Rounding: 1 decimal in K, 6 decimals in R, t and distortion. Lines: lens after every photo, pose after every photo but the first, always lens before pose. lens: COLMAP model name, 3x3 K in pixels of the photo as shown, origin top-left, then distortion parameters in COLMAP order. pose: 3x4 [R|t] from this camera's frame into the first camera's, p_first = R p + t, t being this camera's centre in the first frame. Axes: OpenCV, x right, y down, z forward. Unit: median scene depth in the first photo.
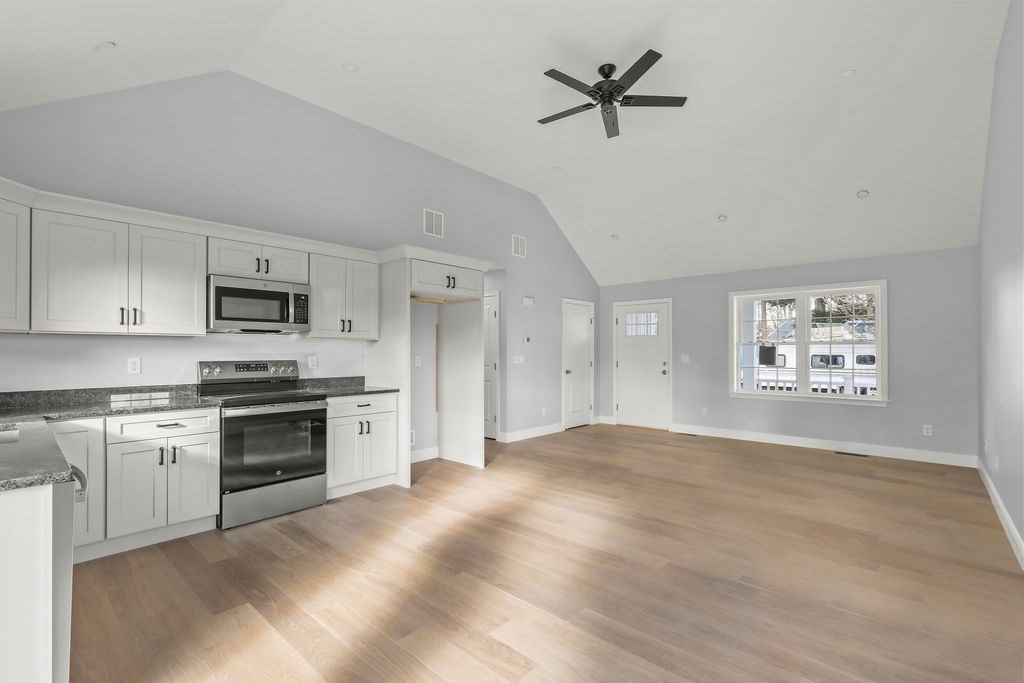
lens RADIAL K [[462.8, 0, 517.8], [0, 462.8, 352.9], [0, 0, 1]] dist [0.001275, 0.000124]
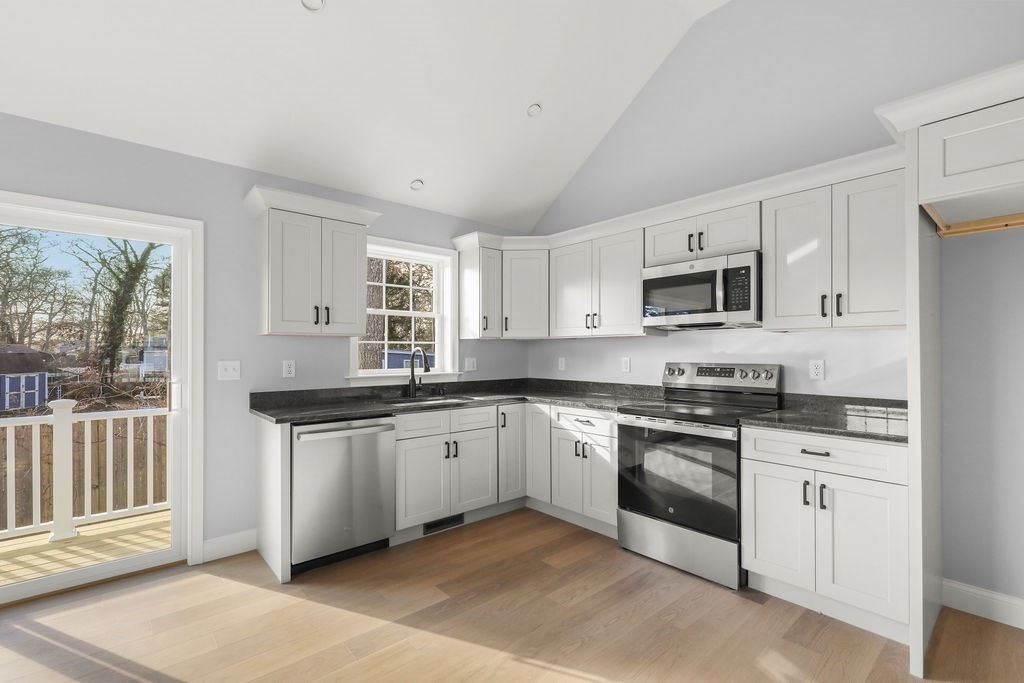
lens RADIAL K [[462.8, 0, 517.8], [0, 462.8, 352.9], [0, 0, 1]] dist [0.001275, 0.000124]
pose [[-0.120133, 0.001224, -0.992757, 0.276328], [-0.002644, 0.999995, 0.001553, -0.001516], [0.992754, 0.002811, -0.120129, 0.845215]]
